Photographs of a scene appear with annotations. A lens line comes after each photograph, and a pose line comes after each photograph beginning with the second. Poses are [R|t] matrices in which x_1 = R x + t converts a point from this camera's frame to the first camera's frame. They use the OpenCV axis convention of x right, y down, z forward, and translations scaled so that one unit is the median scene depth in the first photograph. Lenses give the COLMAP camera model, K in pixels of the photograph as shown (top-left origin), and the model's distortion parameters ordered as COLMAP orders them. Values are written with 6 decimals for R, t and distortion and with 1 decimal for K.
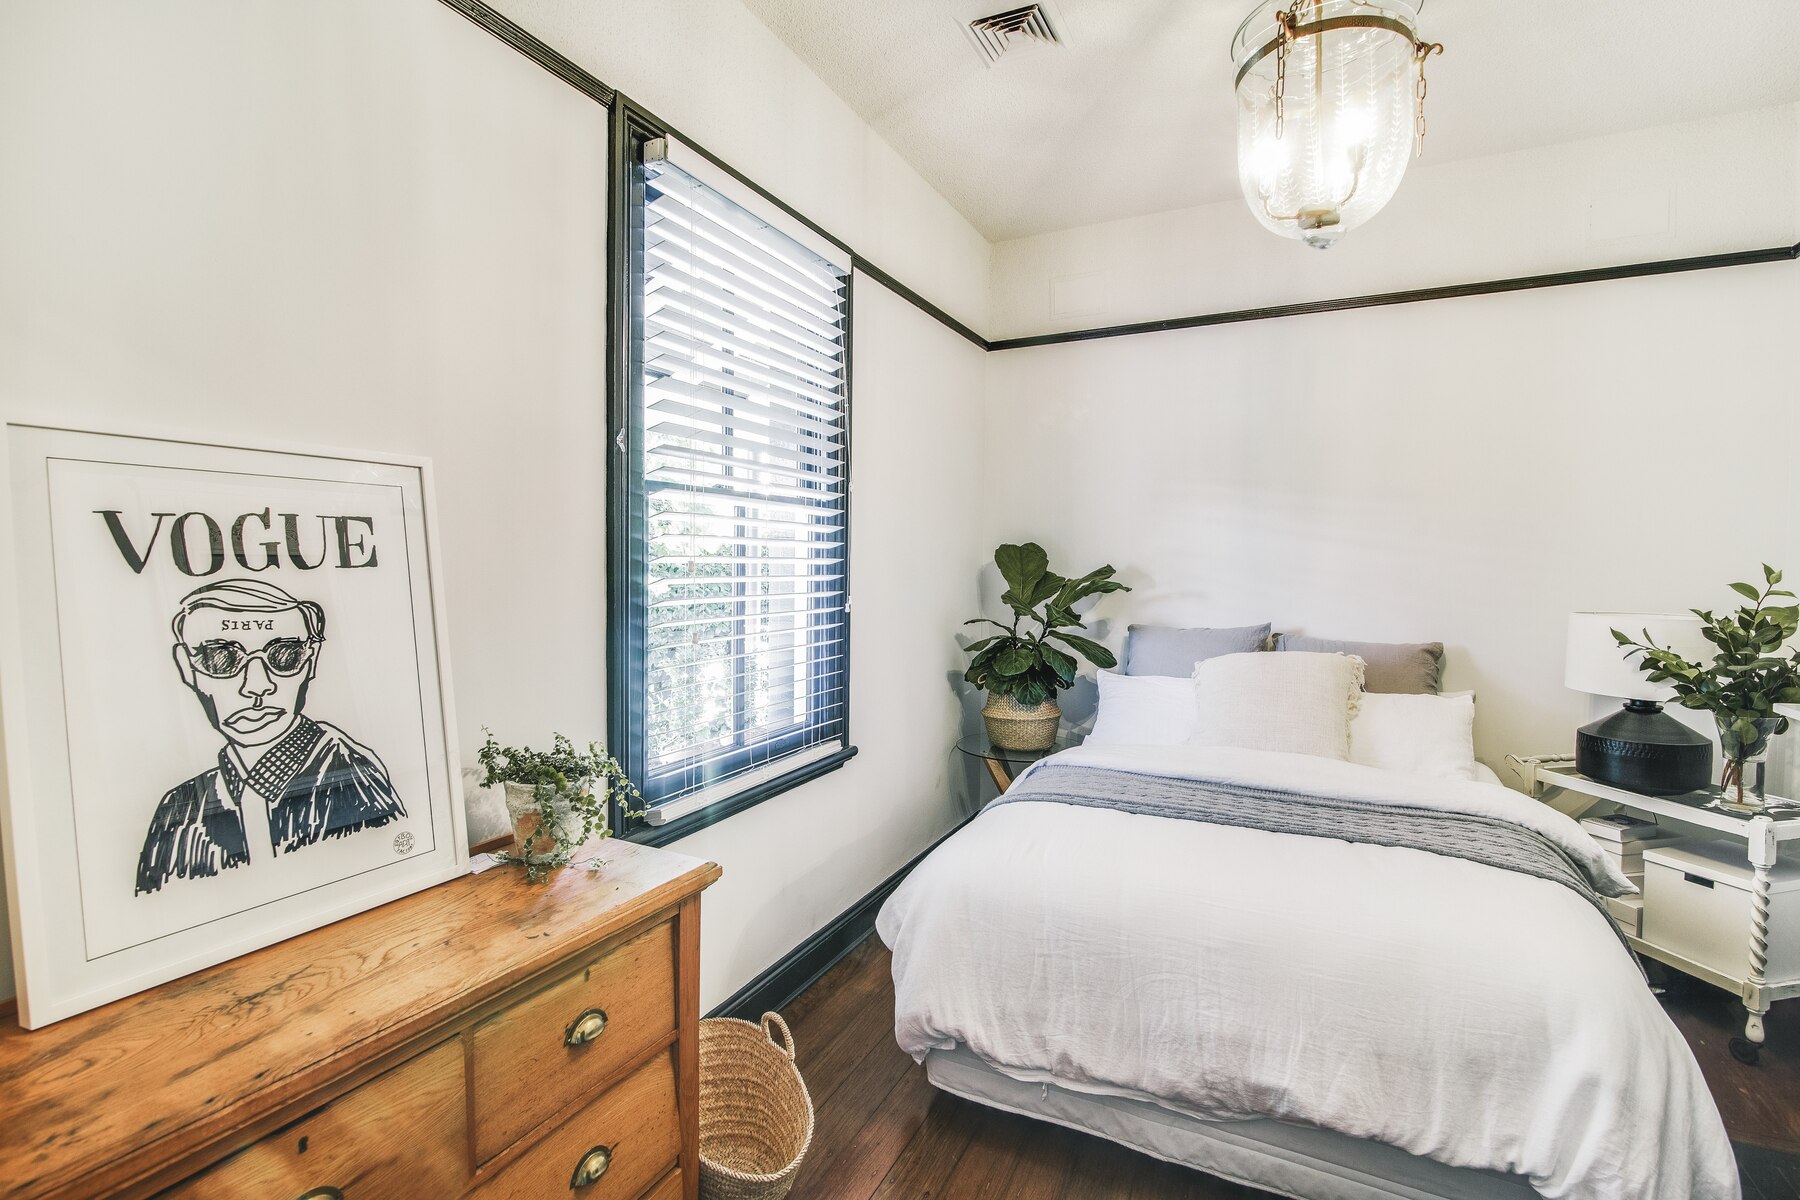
lens RADIAL K [[826.2, 0, 893.1], [0, 826.2, 605.4], [0, 0, 1]] dist [-0.004329, -0.000355]
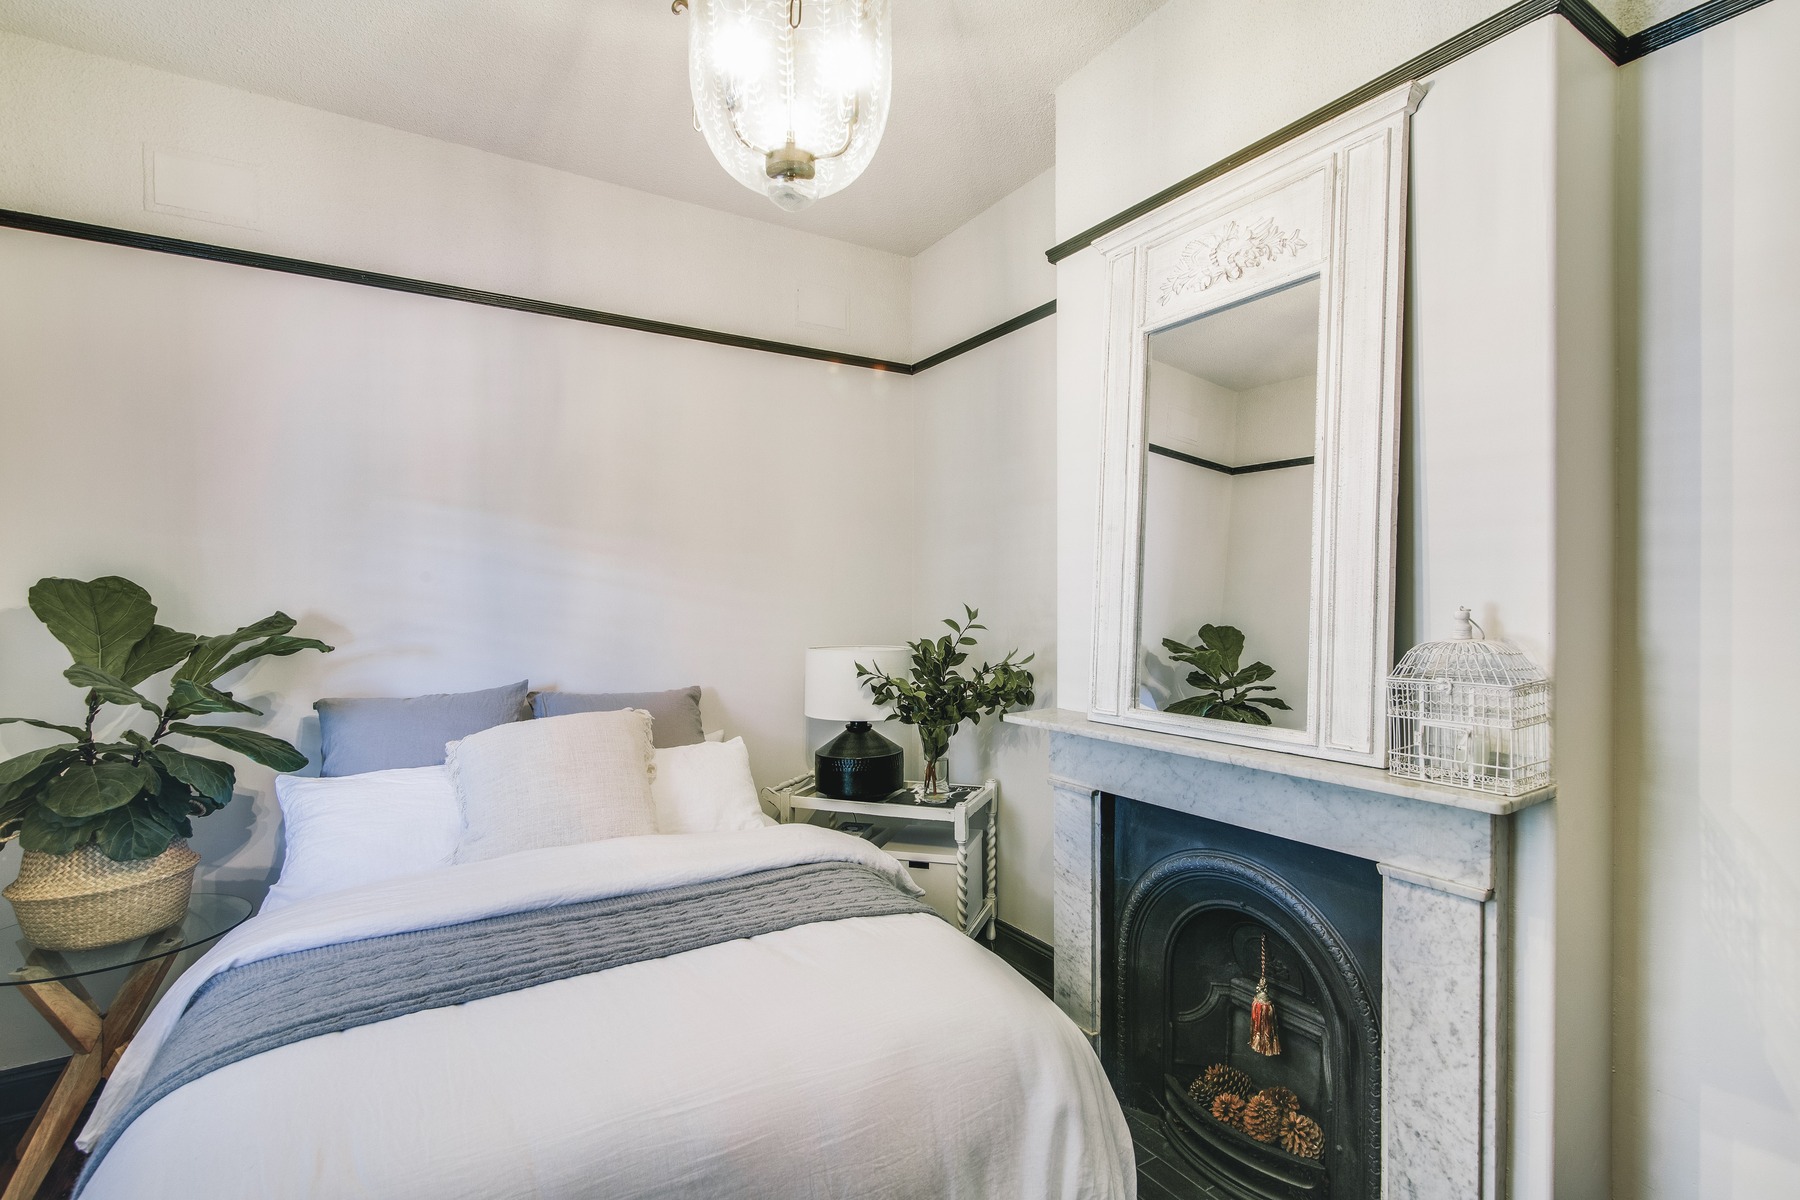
lens RADIAL K [[826.2, 0, 893.1], [0, 826.2, 605.4], [0, 0, 1]] dist [-0.004329, -0.000355]
pose [[0.516080, -0.008495, 0.856498, -0.070926], [0.052579, 0.998379, -0.021780, -0.020672], [-0.854925, 0.056274, 0.515690, 0.345490]]
